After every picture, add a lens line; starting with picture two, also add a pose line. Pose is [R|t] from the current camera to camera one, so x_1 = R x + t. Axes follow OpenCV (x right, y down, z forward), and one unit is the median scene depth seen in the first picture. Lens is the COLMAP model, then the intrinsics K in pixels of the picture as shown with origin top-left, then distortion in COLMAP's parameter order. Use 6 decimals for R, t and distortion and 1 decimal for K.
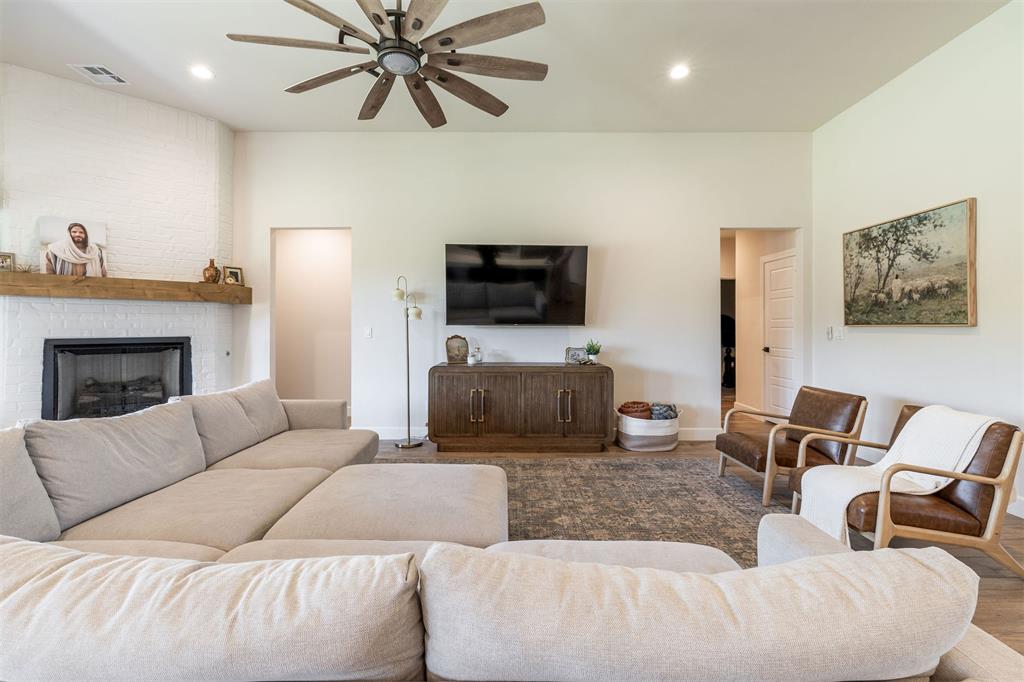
lens RADIAL K [[456.1, 0, 514.4], [0, 456.1, 330.7], [0, 0, 1]] dist [0.001069, 0.000643]
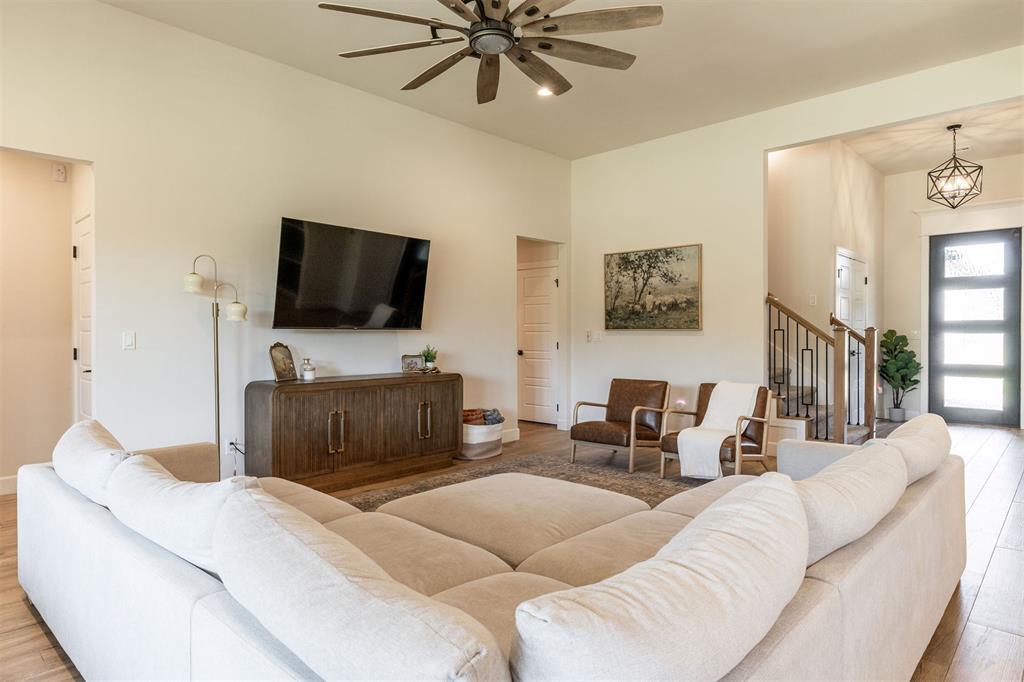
lens RADIAL K [[608.2, 0, 512.0], [0, 608.2, 341.0], [0, 0, 1]] dist [0.020623, -0.000131]
pose [[0.680932, -0.012166, 0.732246, -0.697098], [0.008241, 0.999926, 0.008949, 0.002458], [-0.732300, -0.000059, 0.680982, 0.079280]]
